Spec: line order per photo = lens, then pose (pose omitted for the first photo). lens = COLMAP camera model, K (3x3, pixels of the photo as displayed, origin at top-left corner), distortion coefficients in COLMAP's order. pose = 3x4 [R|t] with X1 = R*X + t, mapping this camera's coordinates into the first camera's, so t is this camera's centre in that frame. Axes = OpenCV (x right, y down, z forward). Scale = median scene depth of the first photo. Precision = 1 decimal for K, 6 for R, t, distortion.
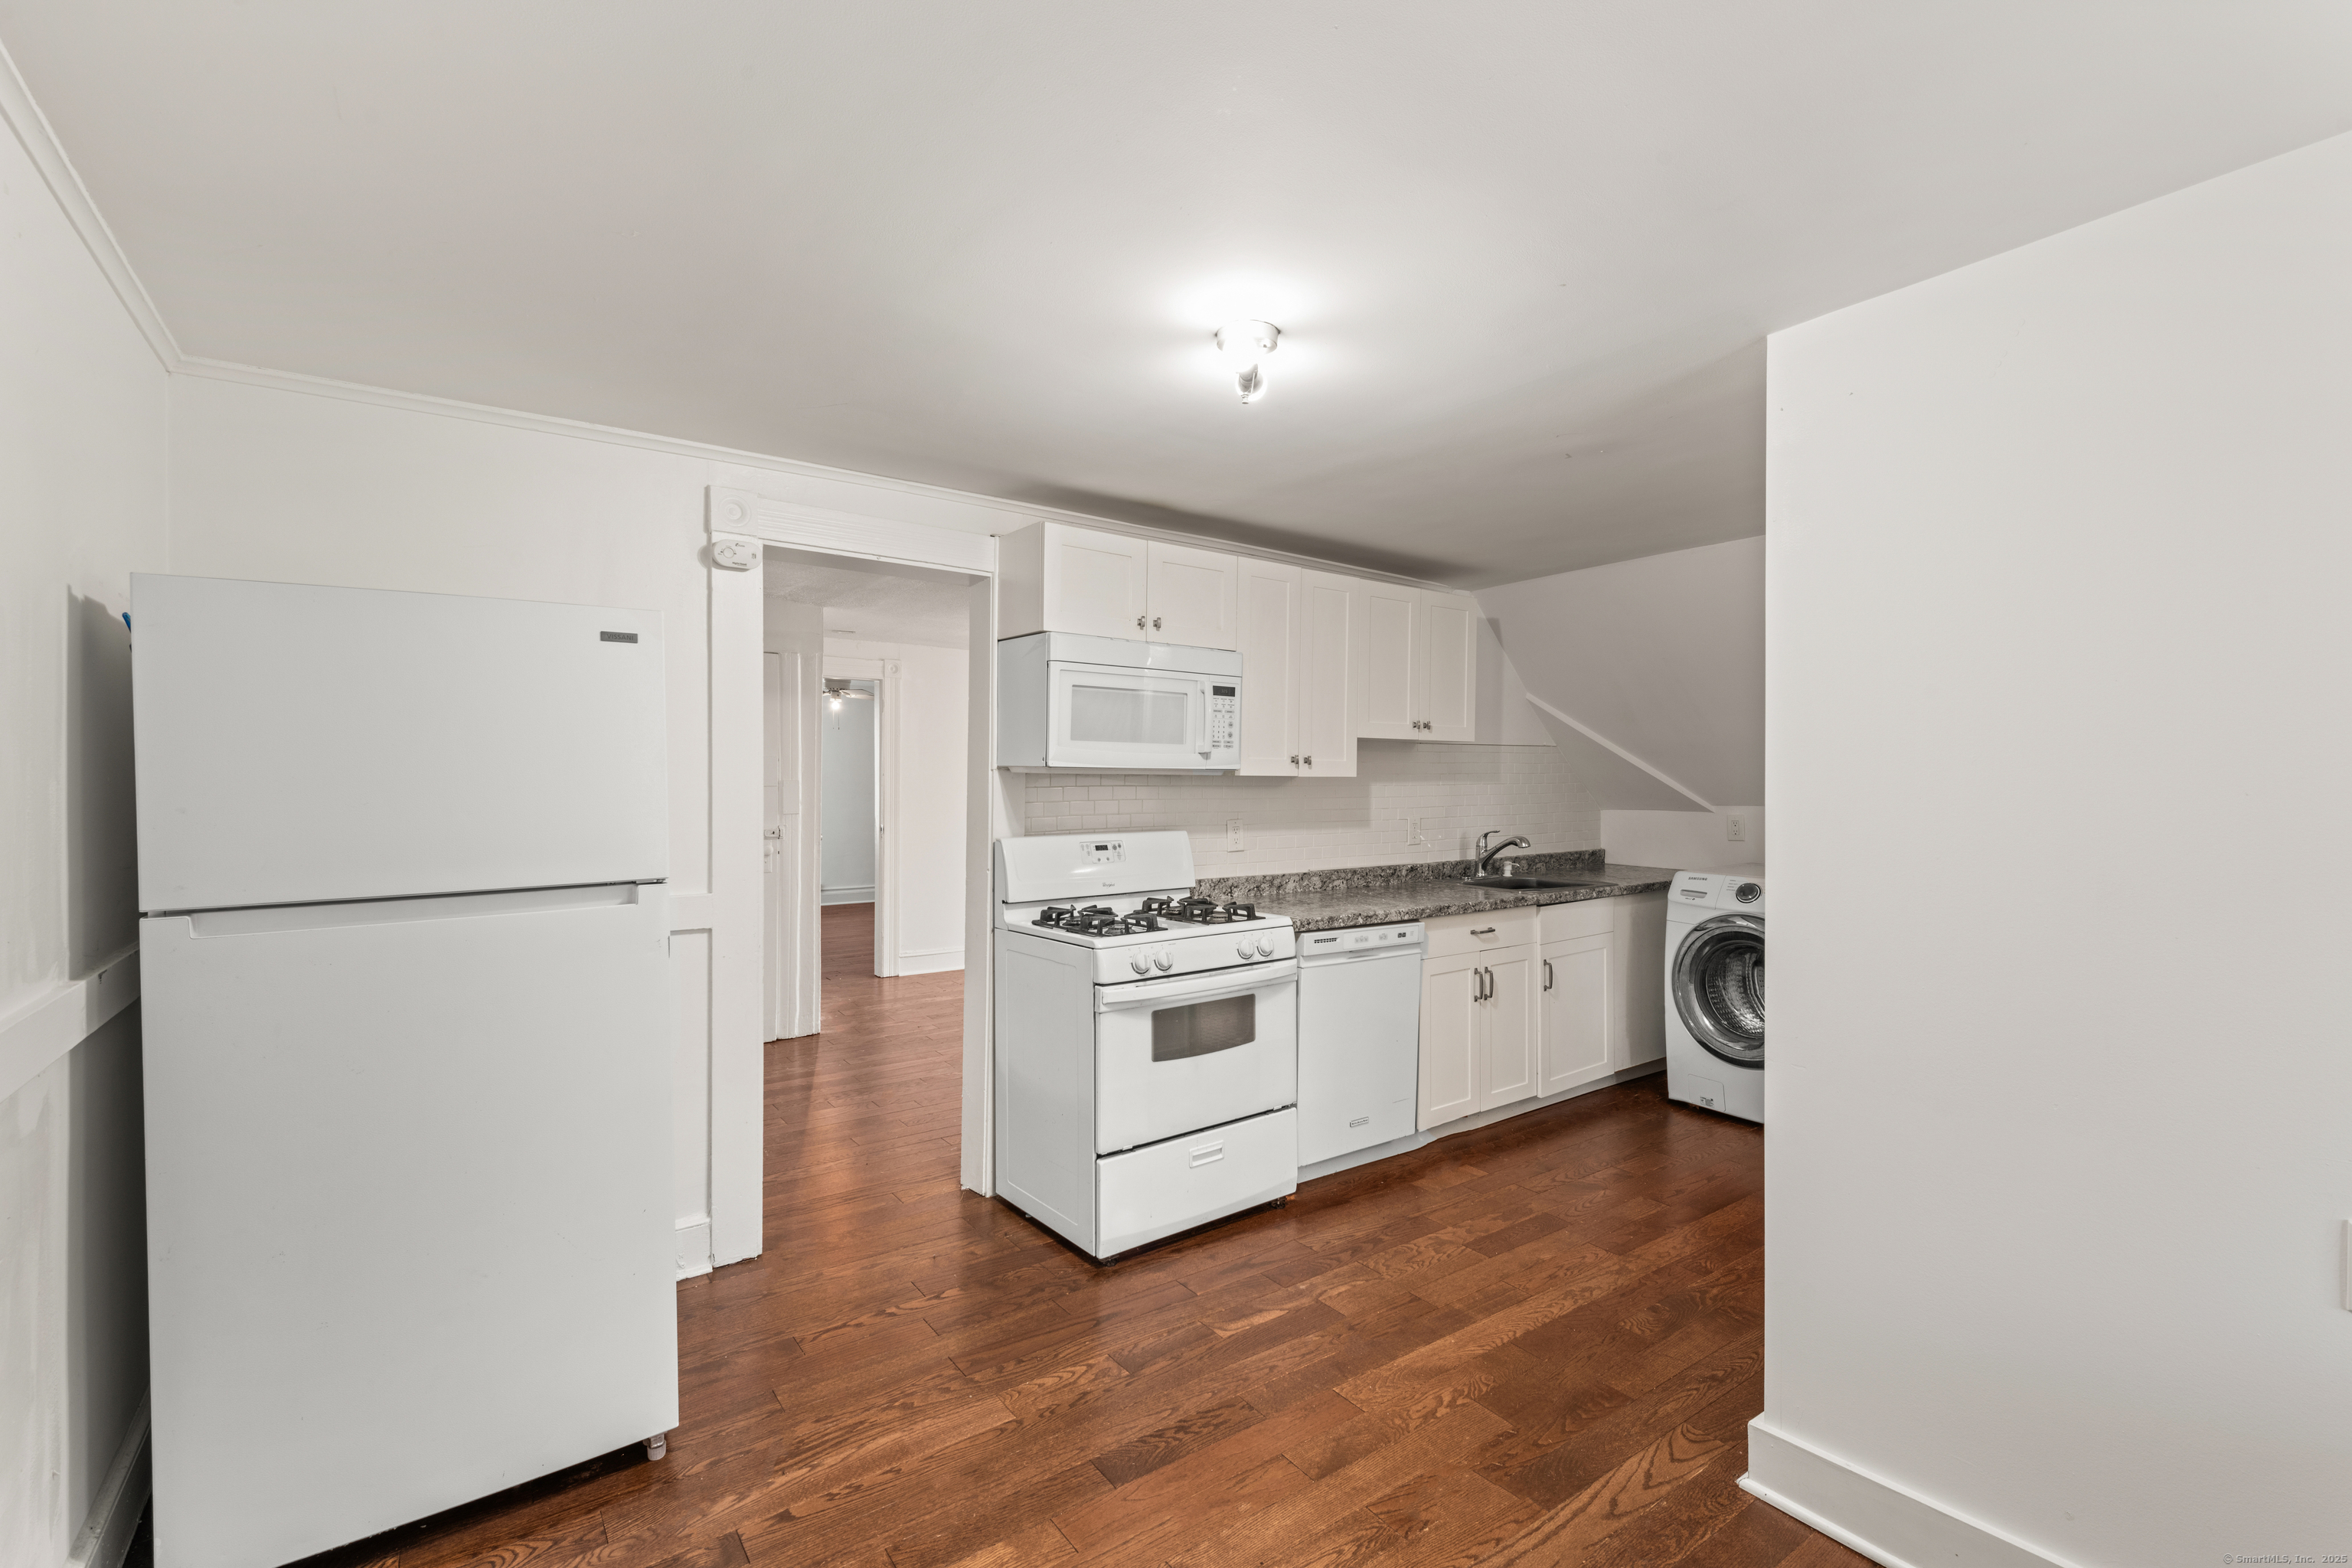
lens RADIAL K [[1033.1, 0, 1180.0], [0, 1033.1, 784.9], [0, 0, 1]] dist [0.015237, -0.007930]
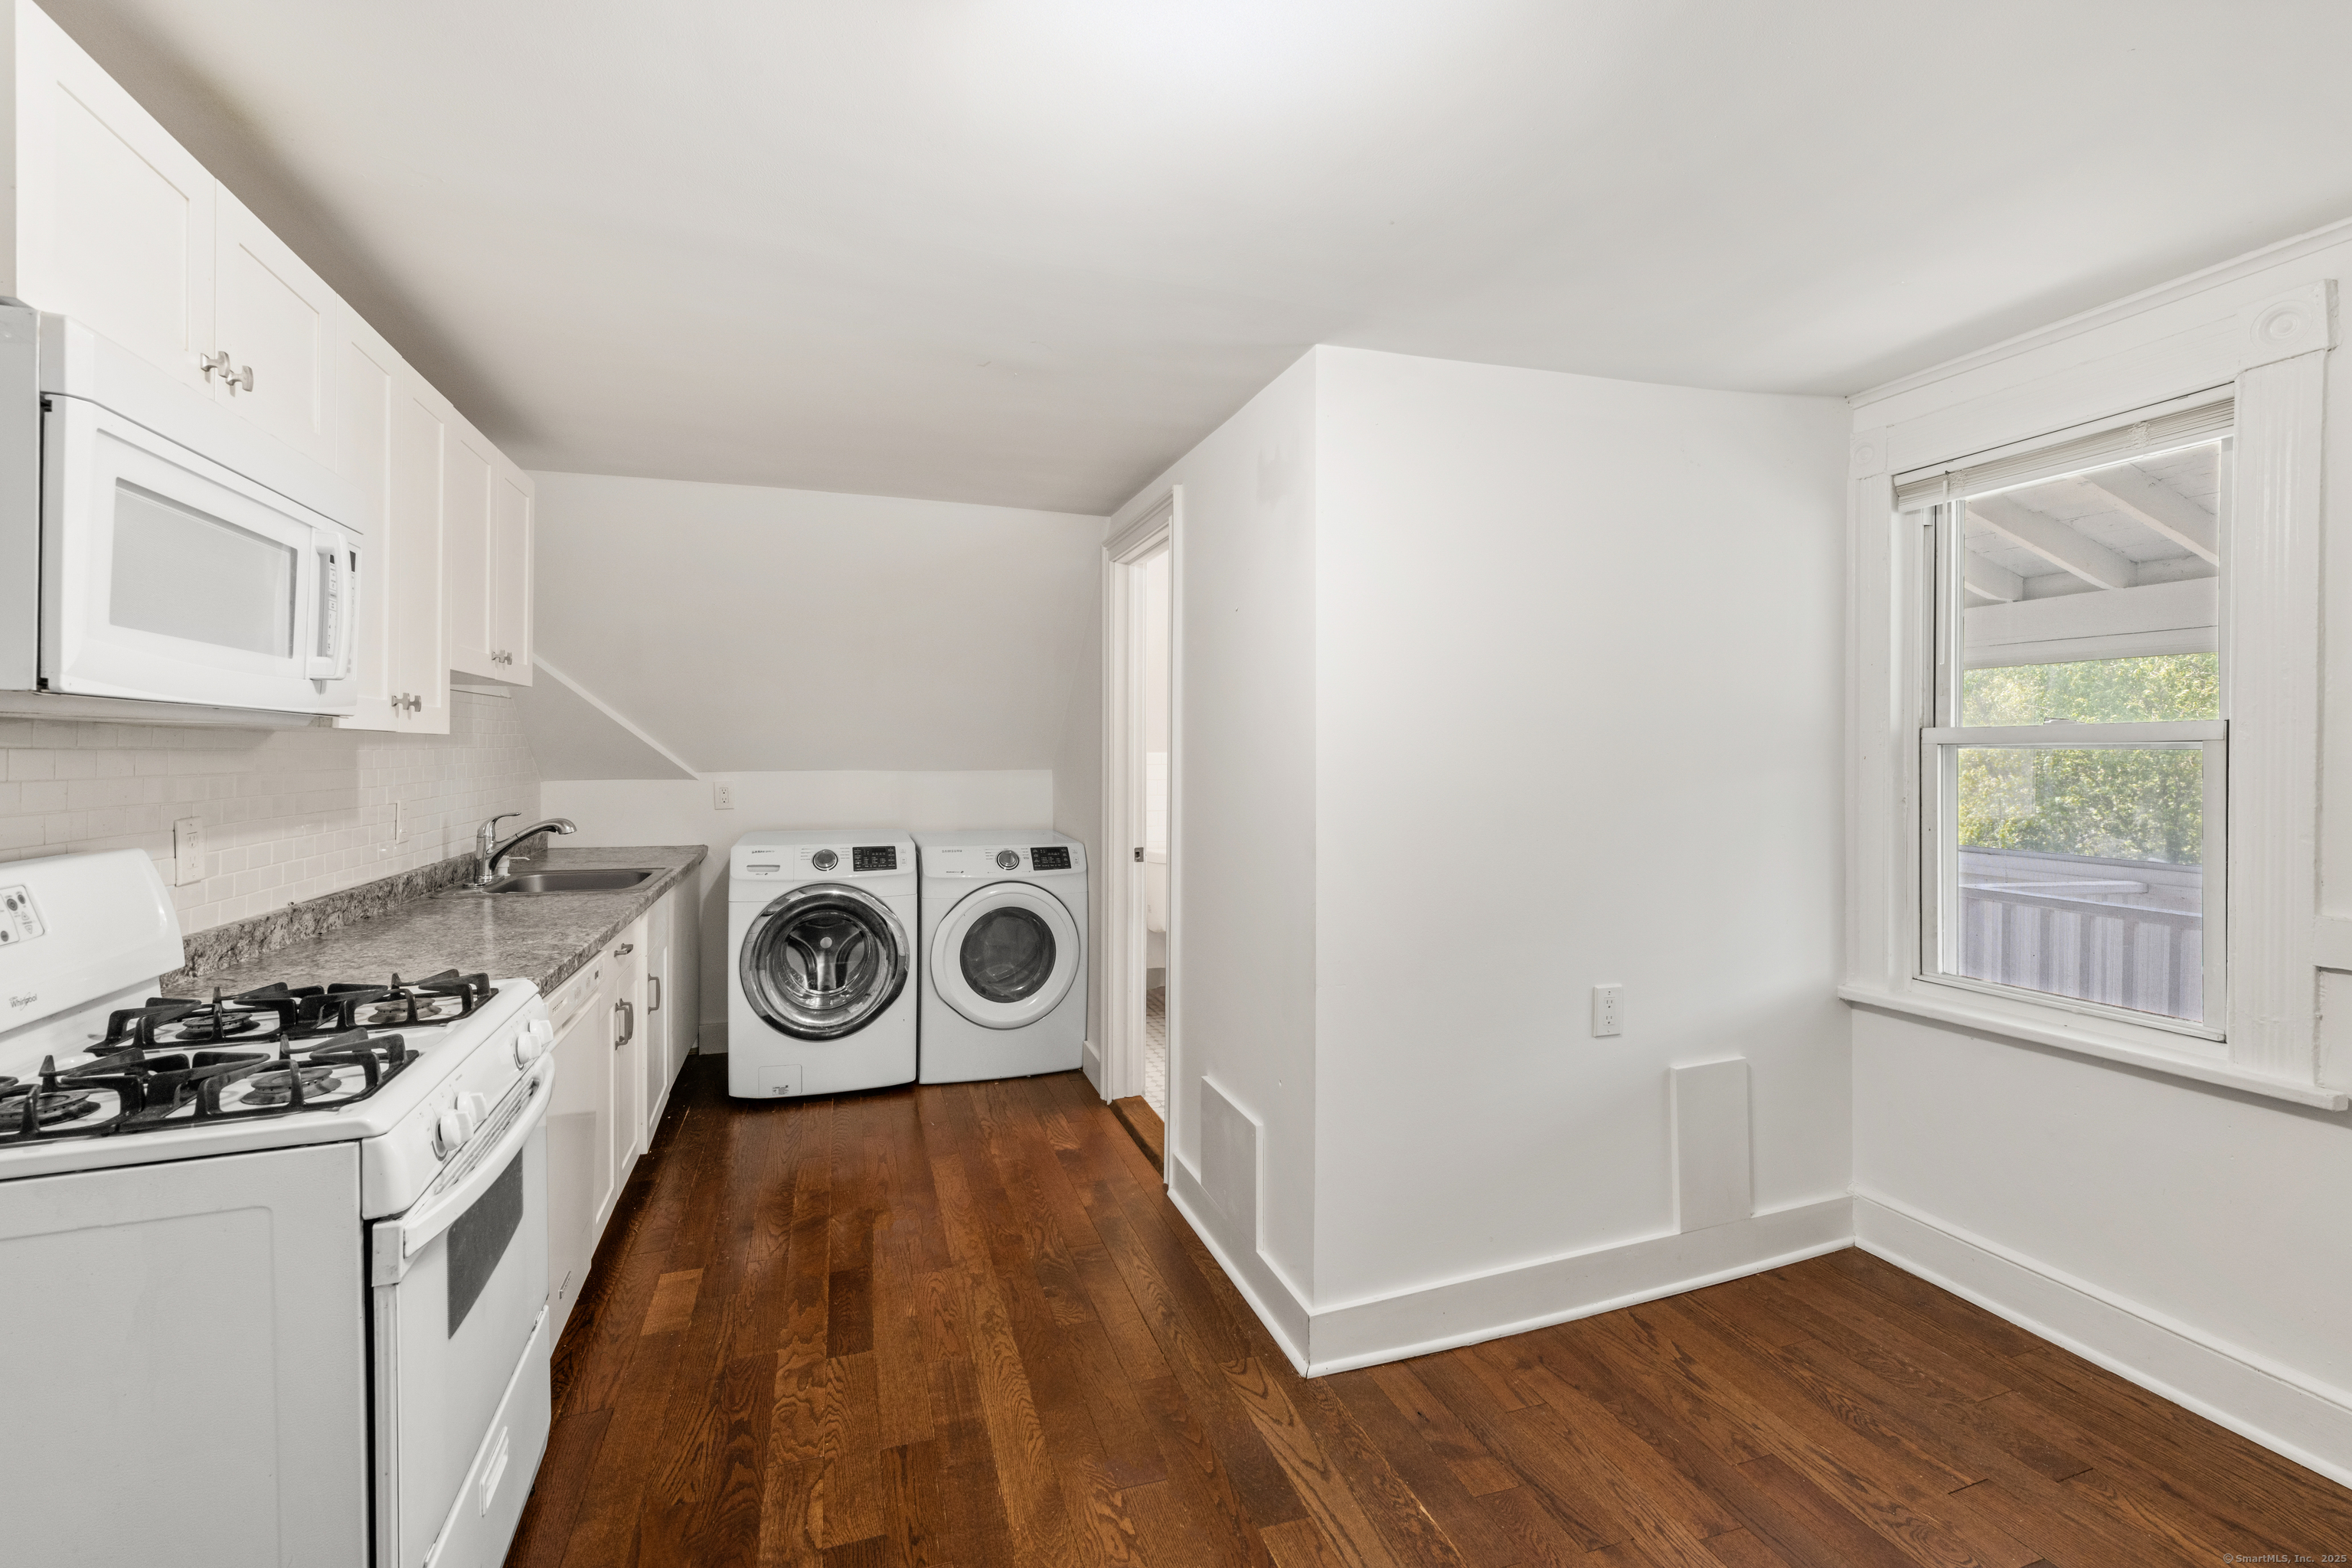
lens RADIAL K [[1022.6, 0, 1183.5], [0, 1022.6, 764.7], [0, 0, 1]] dist [0.017255, -0.007290]
pose [[0.296928, -0.014154, 0.954795, -0.323370], [0.003221, 0.999899, 0.013821, 0.003638], [-0.954894, -0.001029, 0.296944, 0.482176]]
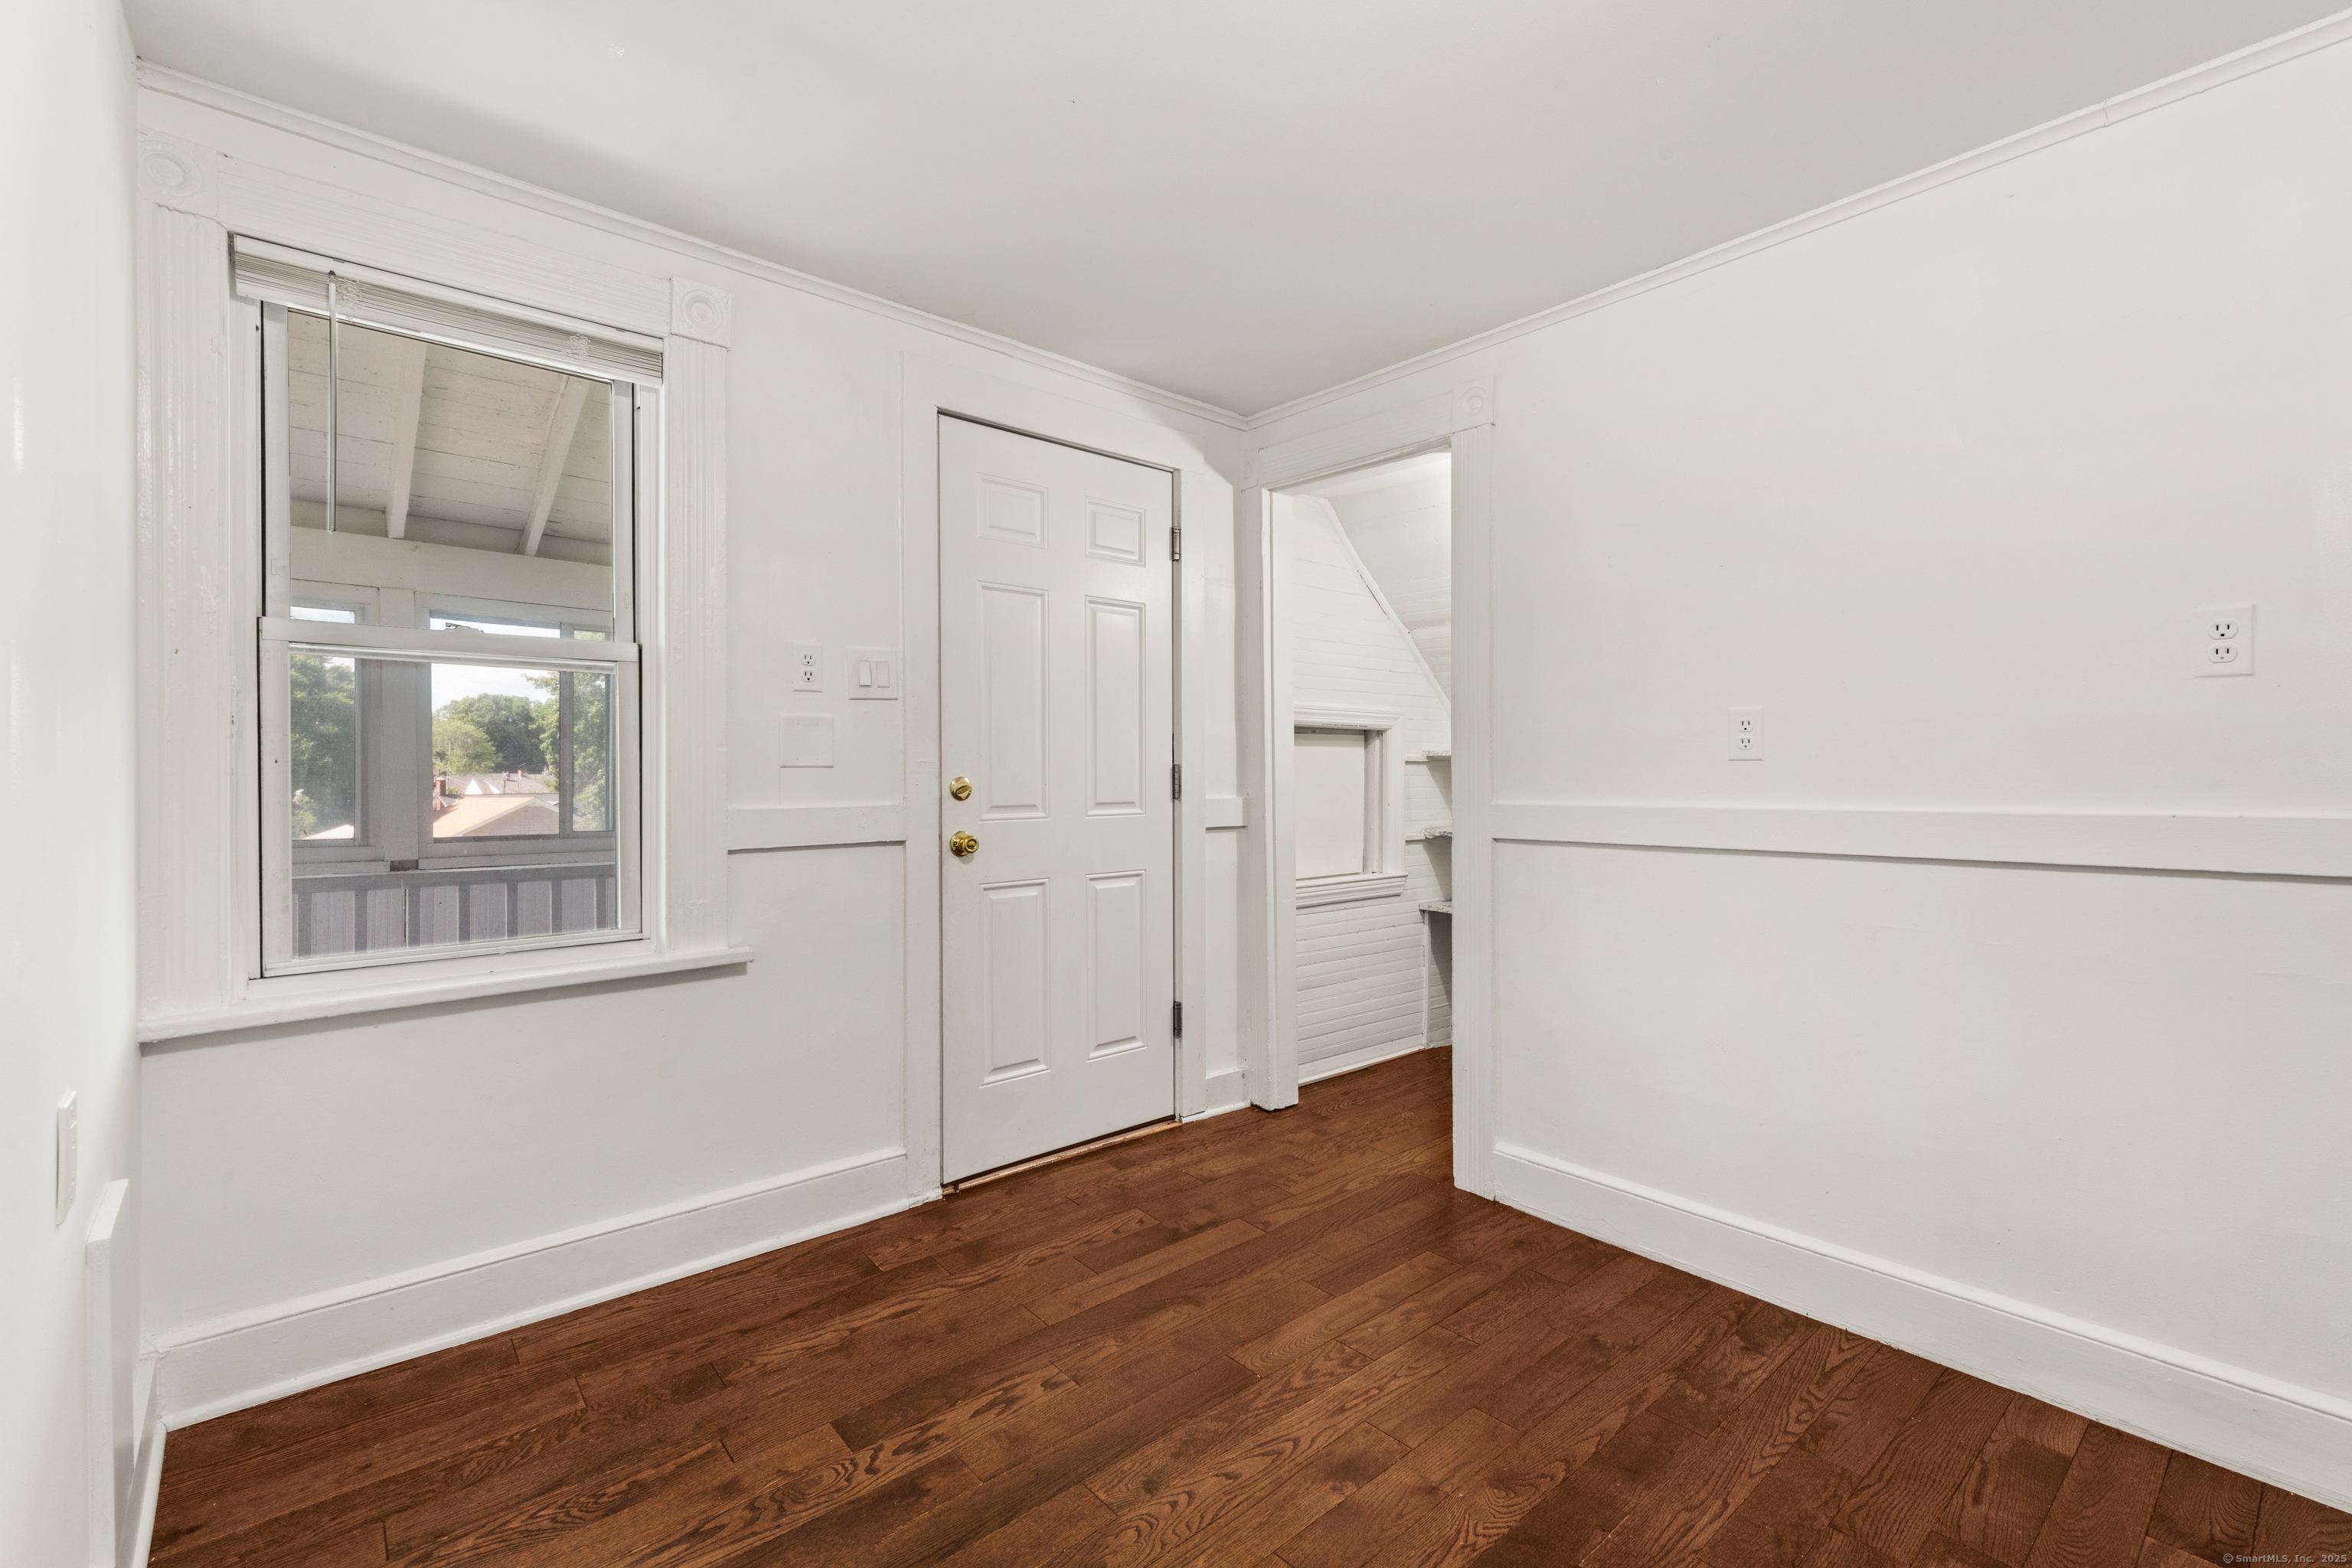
lens RADIAL K [[1016.0, 0, 1188.7], [0, 1016.0, 778.7], [0, 0, 1]] dist [0.016492, -0.007200]
pose [[-0.995954, 0.001768, -0.089848, 0.147733], [0.001278, 0.999984, 0.005507, 0.071293], [0.089857, 0.005370, -0.995940, 0.764947]]
